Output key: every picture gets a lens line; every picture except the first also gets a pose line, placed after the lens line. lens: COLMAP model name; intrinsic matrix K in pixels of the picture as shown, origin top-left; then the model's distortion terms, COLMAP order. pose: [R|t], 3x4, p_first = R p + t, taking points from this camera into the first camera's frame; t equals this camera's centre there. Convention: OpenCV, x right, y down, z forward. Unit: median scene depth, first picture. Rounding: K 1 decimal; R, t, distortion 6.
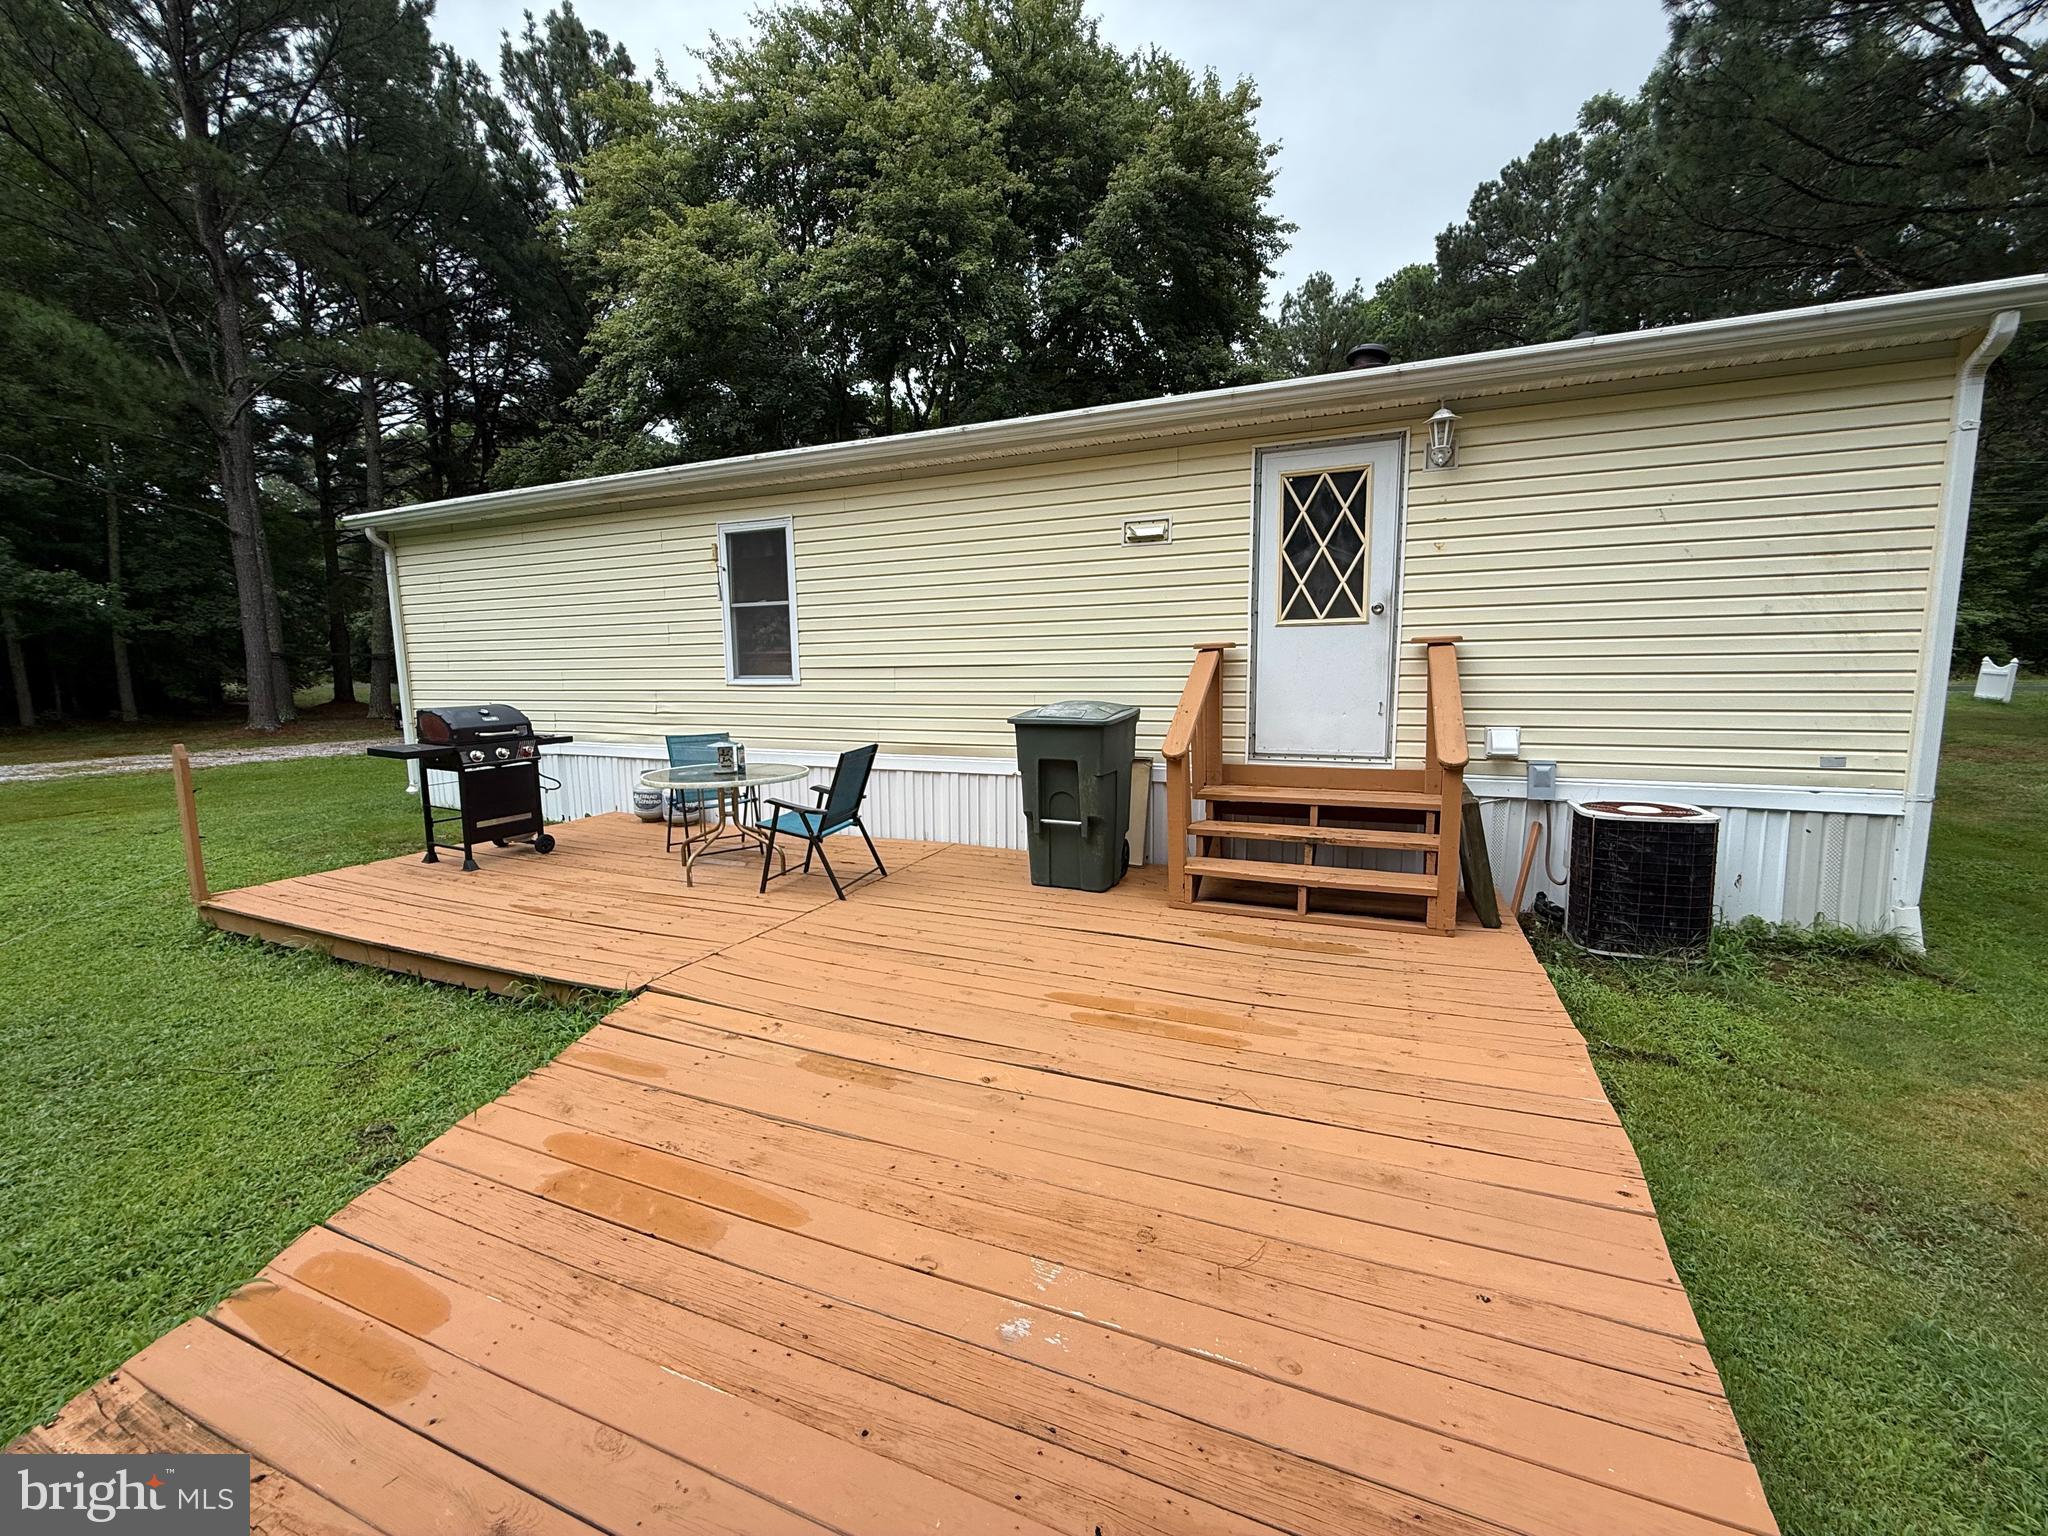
lens RADIAL K [[819.2, 0, 1021.8], [0, 819.2, 761.3], [0, 0, 1]] dist [0.000503, 0.000003]
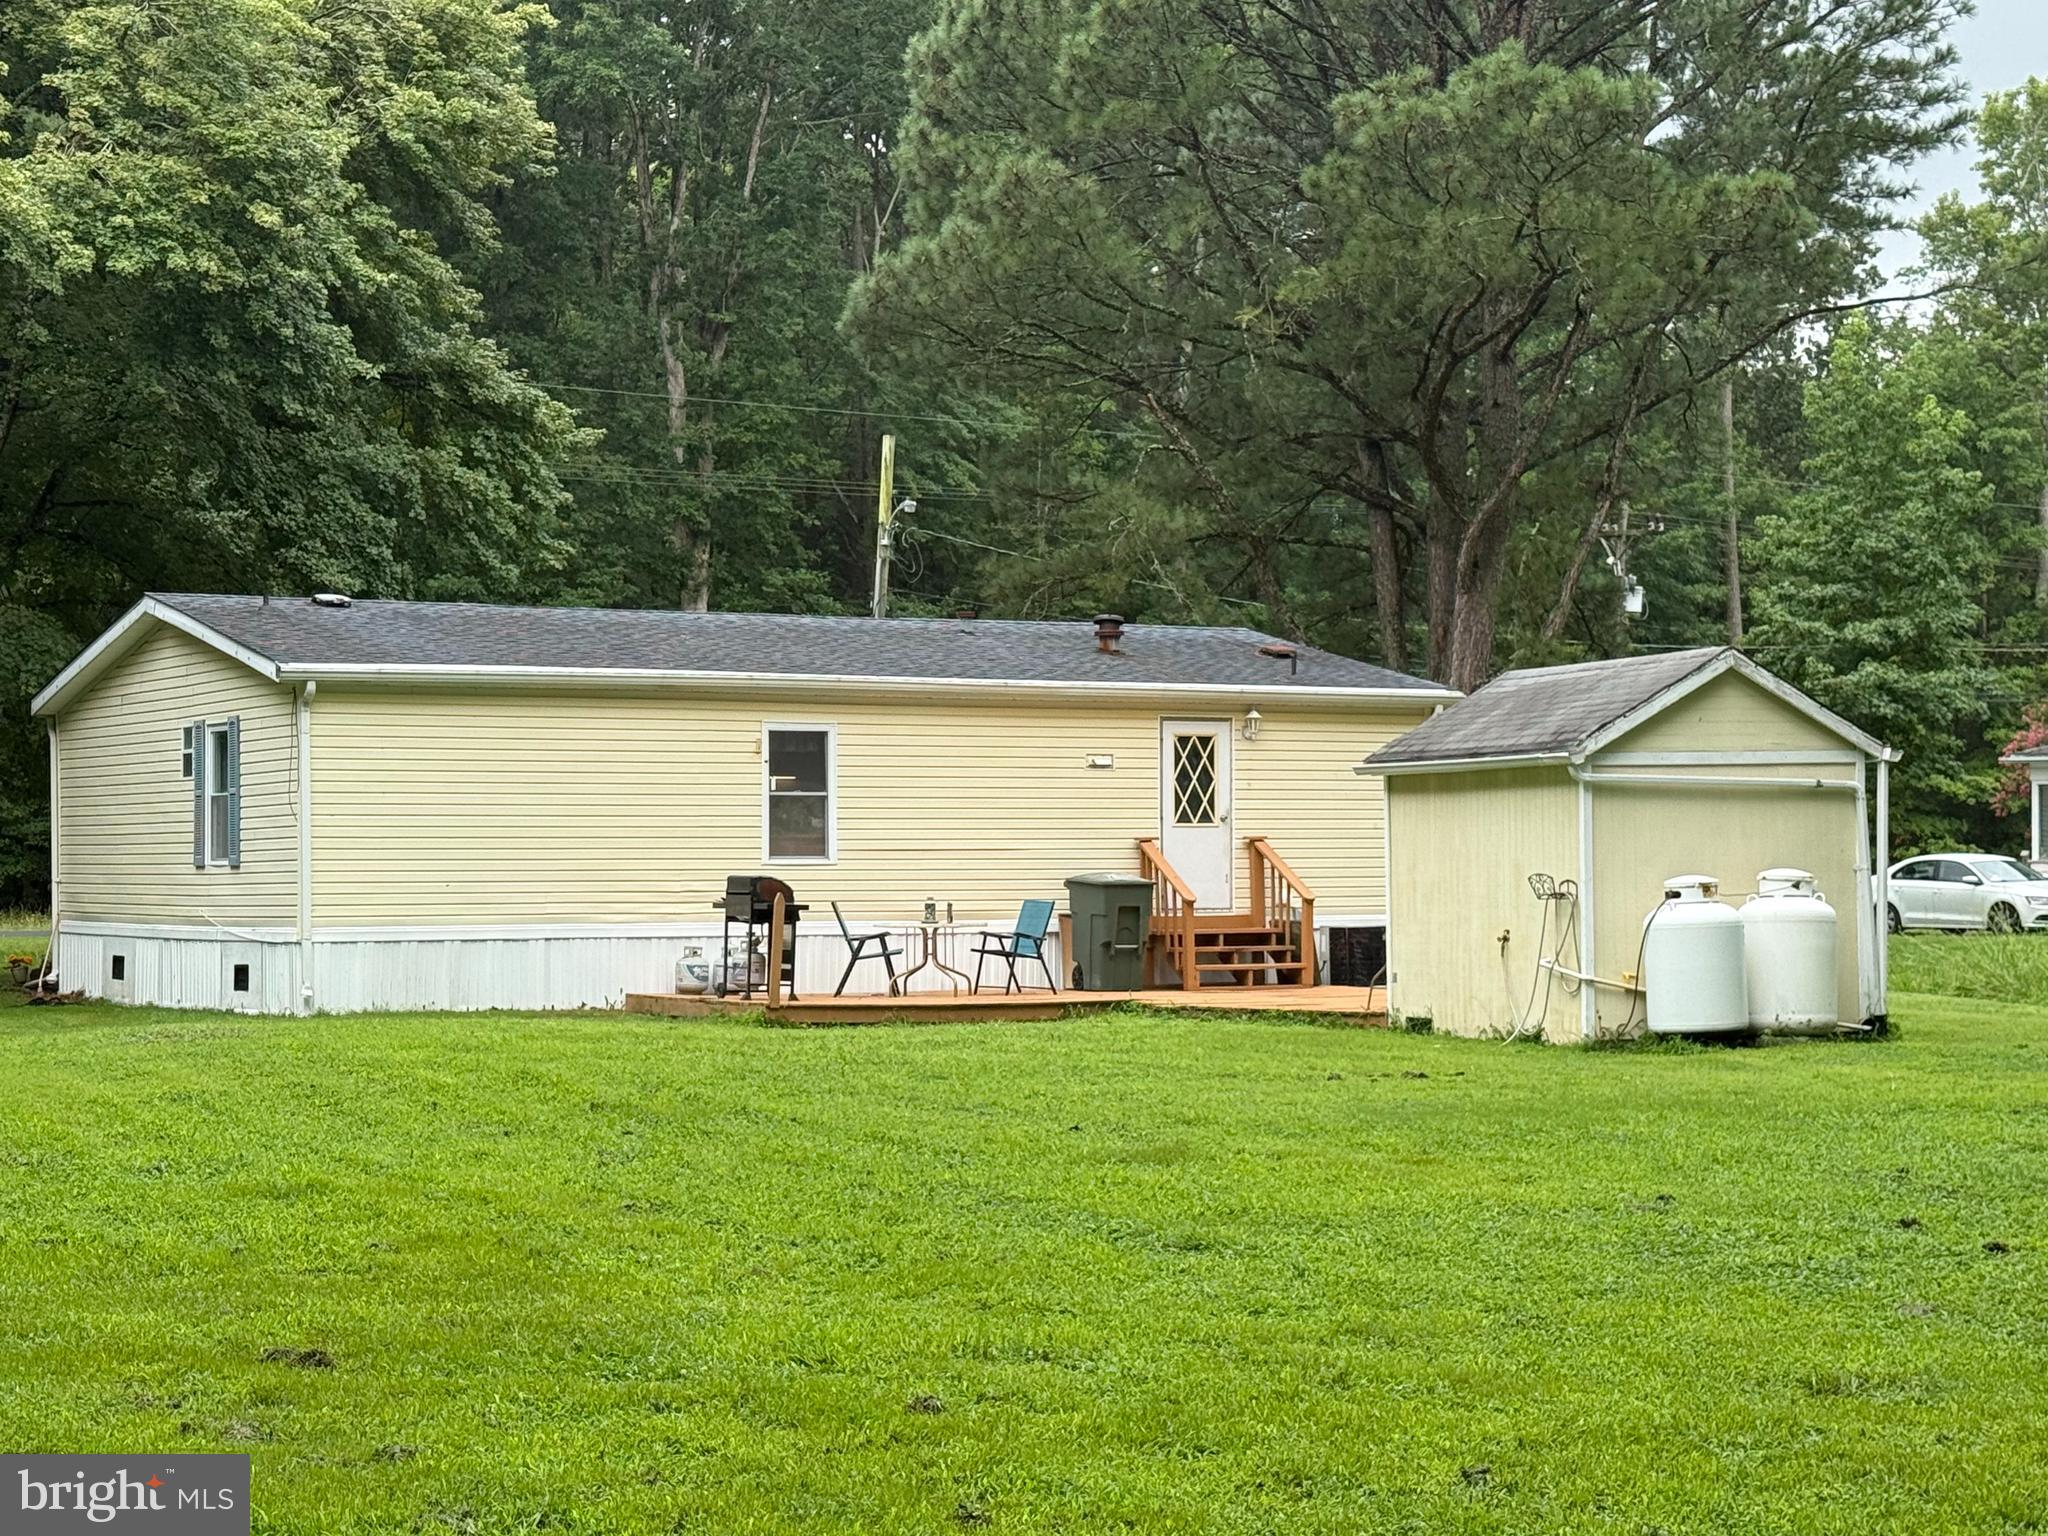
lens RADIAL K [[3771.9, 0, 1024.2], [0, 3771.9, 769.4], [0, 0, 1]] dist [-0.008947, 0.000000]
pose [[0.615973, 0.029579, 0.787212, -5.667412], [0.083934, 0.991142, -0.102917, 0.454767], [-0.783283, 0.129468, 0.608034, -3.250851]]
